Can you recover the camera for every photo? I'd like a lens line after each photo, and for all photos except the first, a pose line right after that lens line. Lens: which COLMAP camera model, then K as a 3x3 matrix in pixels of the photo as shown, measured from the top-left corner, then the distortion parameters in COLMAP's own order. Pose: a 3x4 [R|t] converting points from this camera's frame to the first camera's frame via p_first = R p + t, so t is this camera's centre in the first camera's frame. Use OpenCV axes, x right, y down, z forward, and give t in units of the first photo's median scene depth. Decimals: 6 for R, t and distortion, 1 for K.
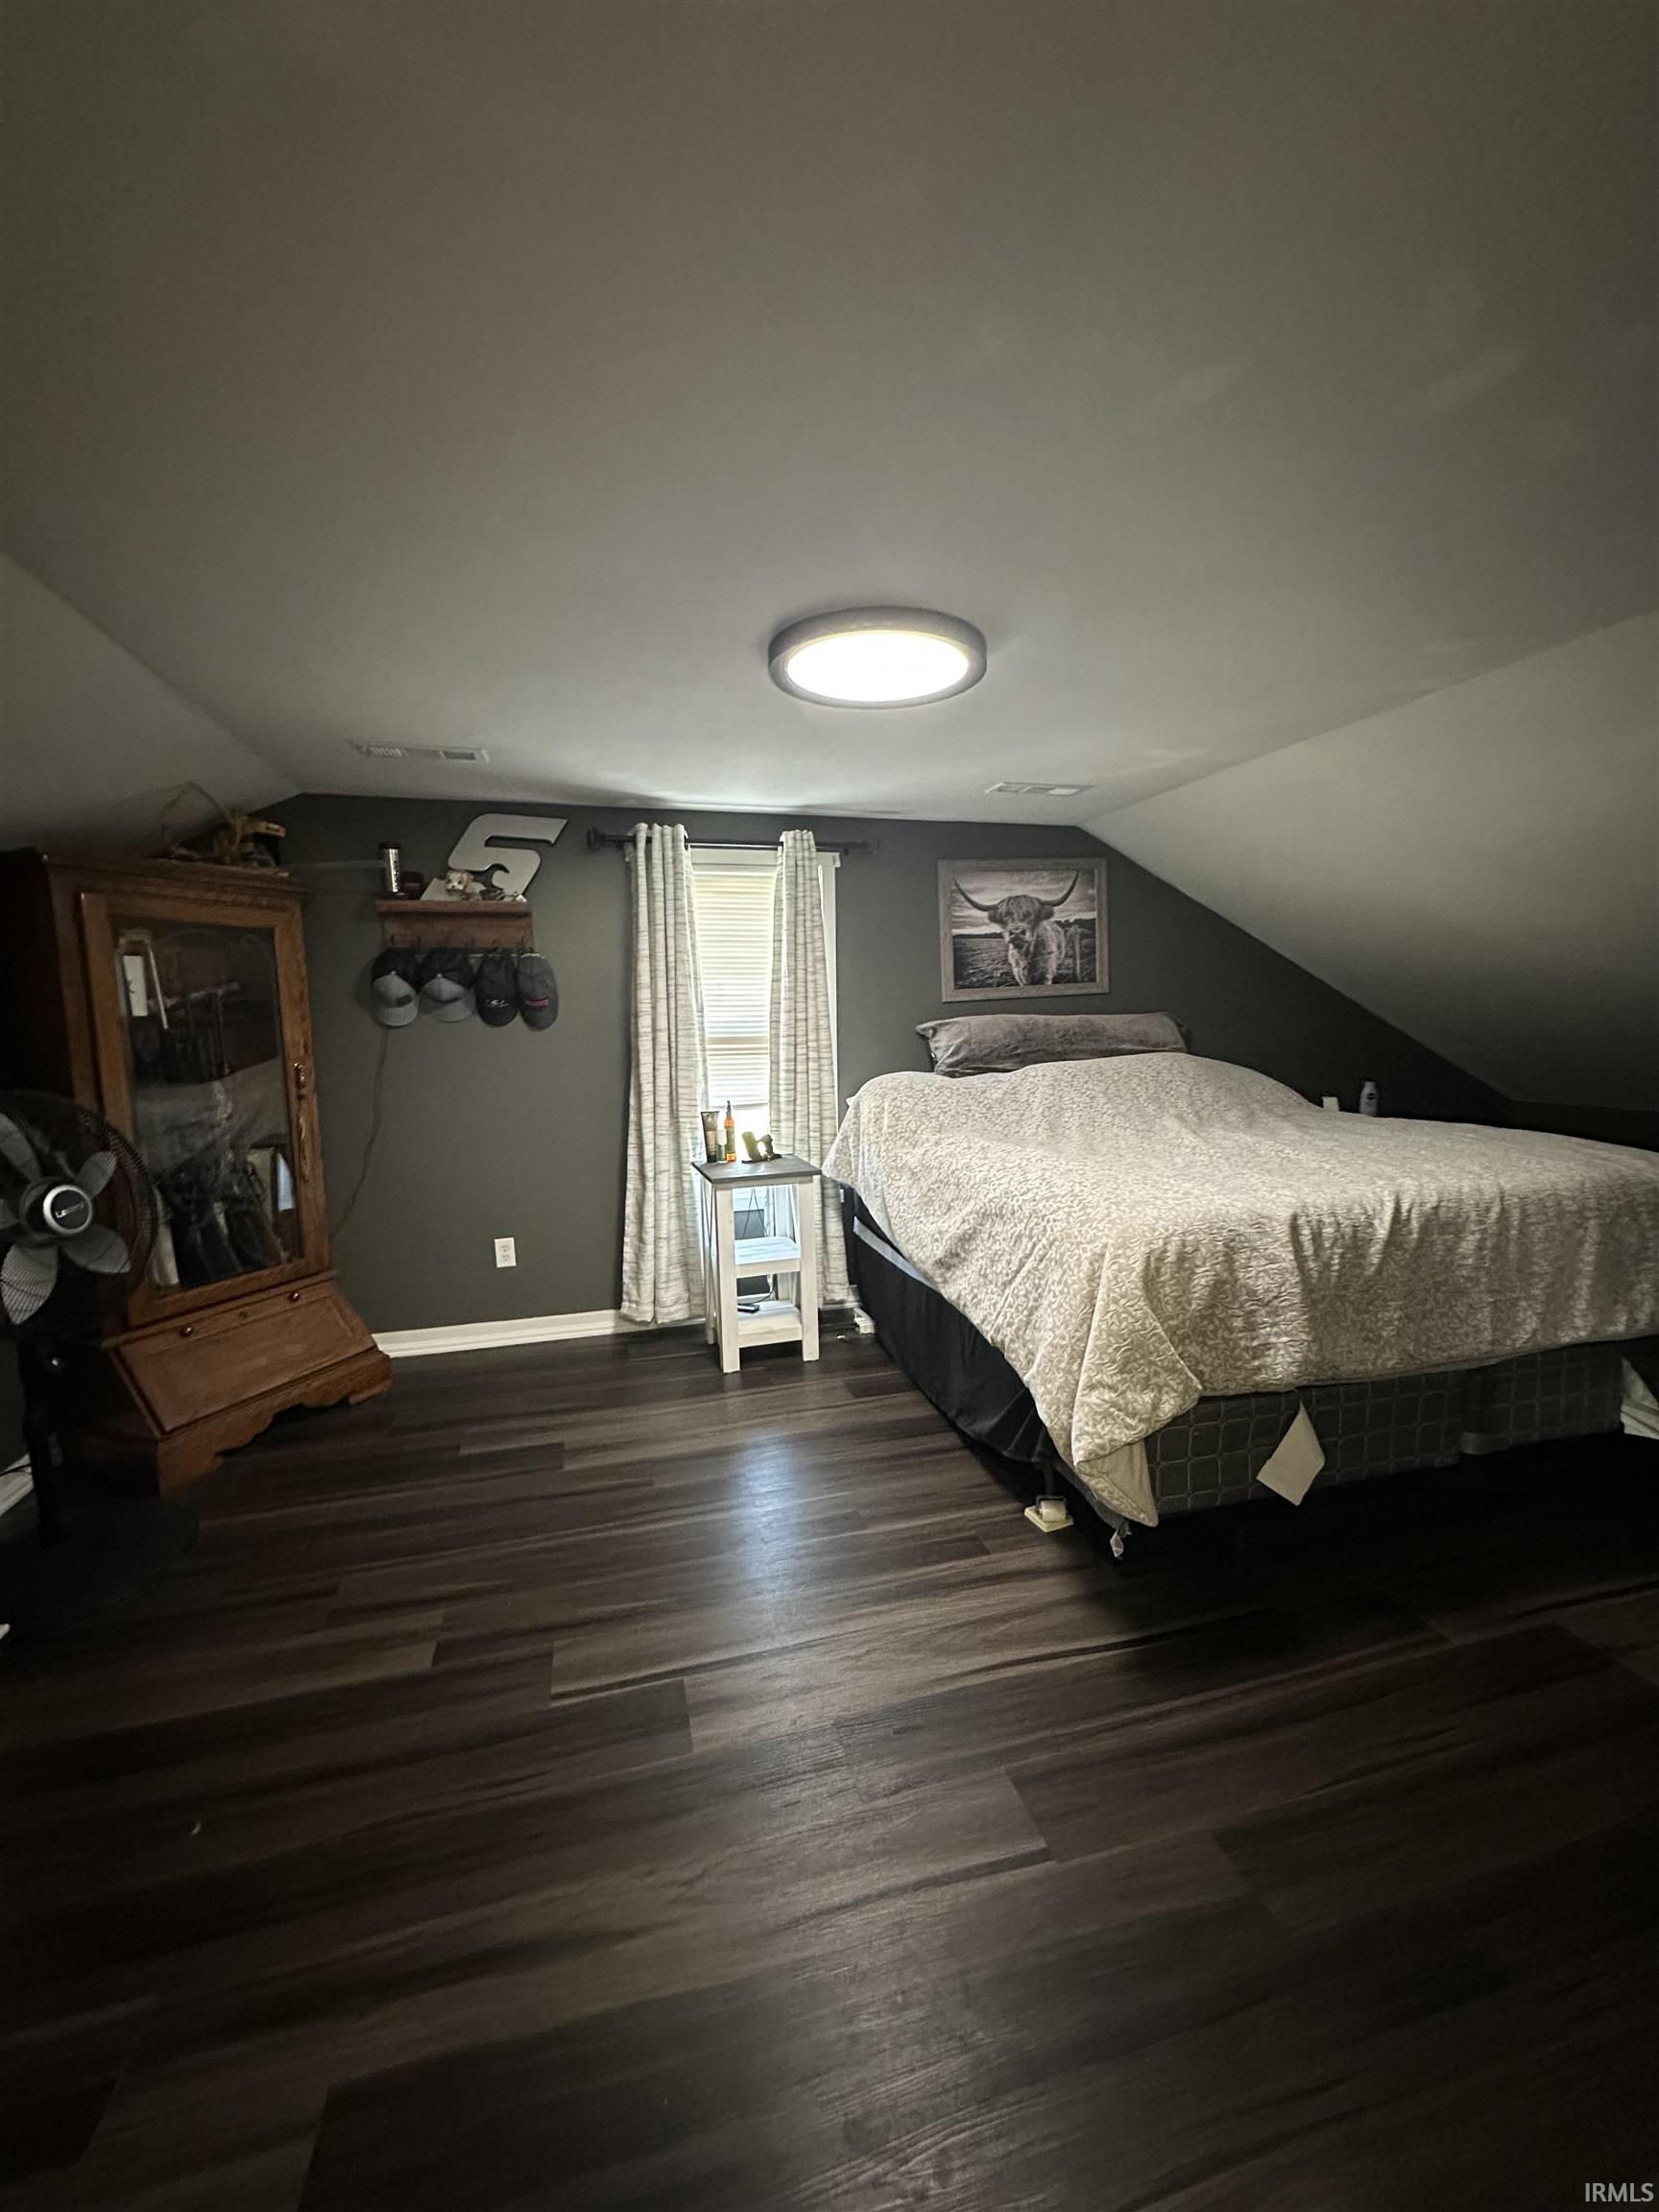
lens RADIAL K [[878.0, 0, 822.2], [0, 878.0, 1104.1], [0, 0, 1]] dist [-0.010172, 0.000809]
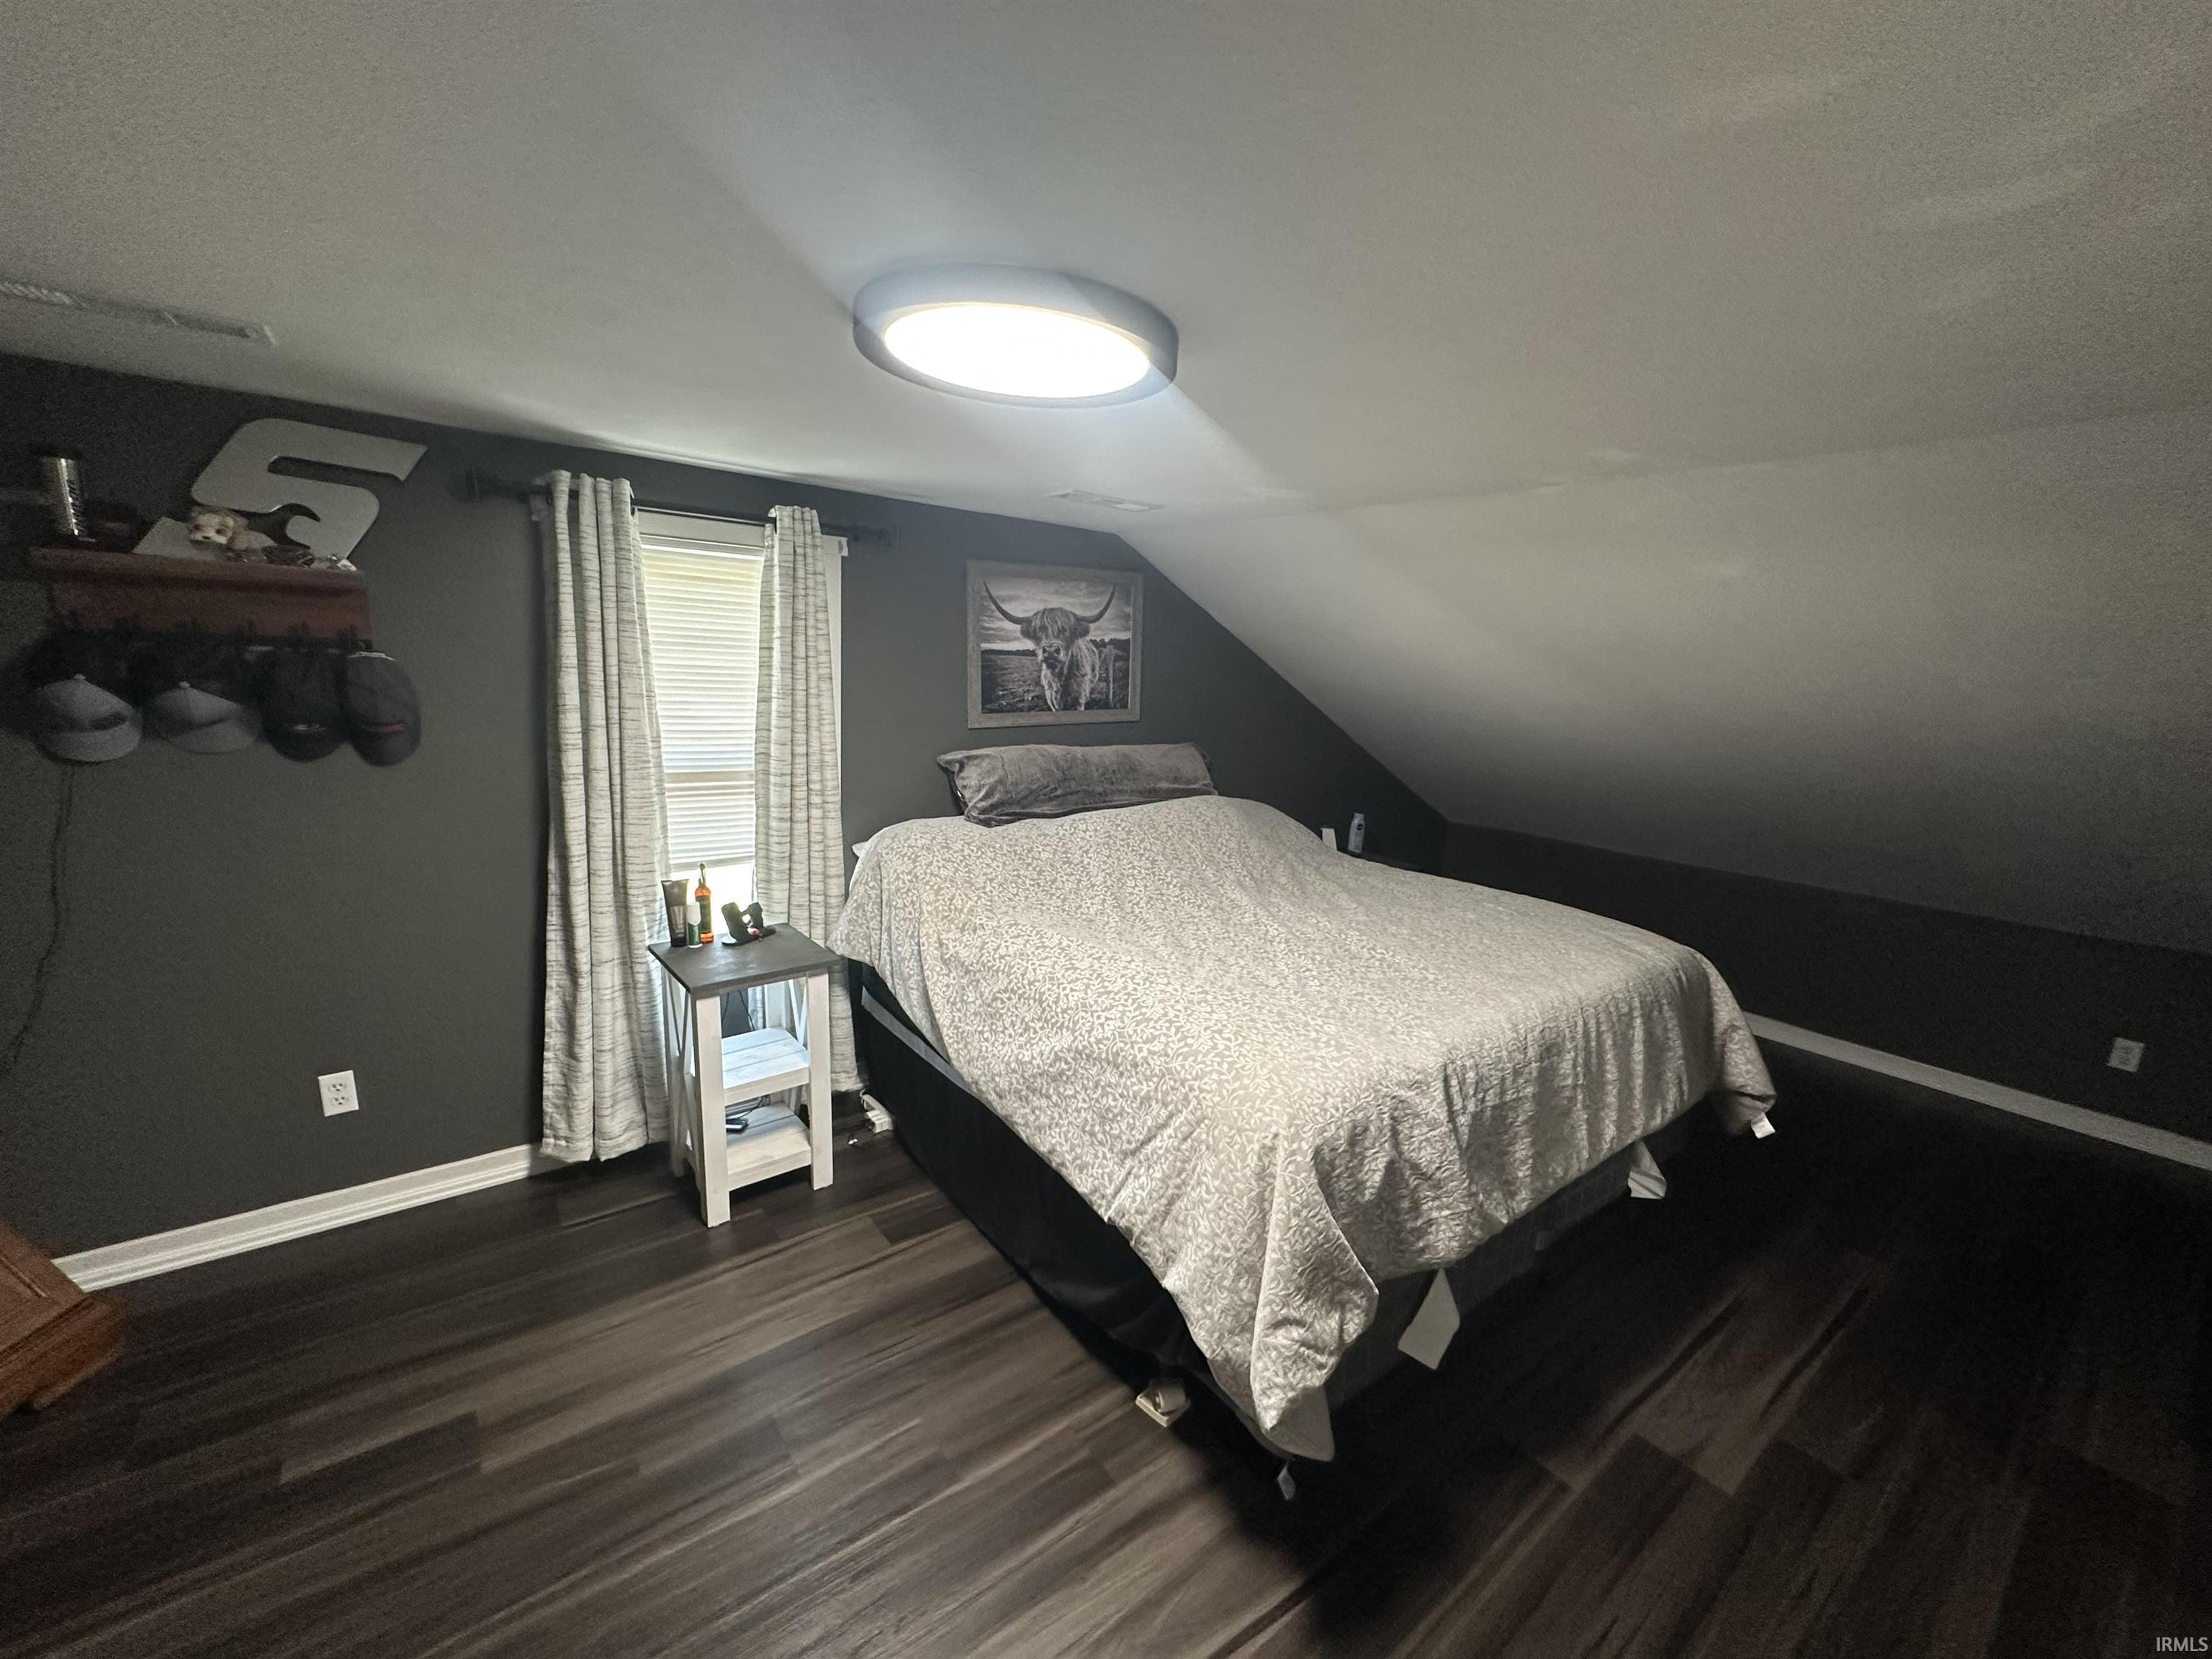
lens RADIAL K [[878.0, 0, 1107.2], [0, 878.0, 830.5], [0, 0, 1]] dist [-0.010172, 0.000809]
pose [[0.920196, -0.009627, 0.391339, -0.085496], [-0.026259, 0.995928, 0.086246, -0.112440], [-0.390576, -0.089639, 0.916196, 0.190417]]
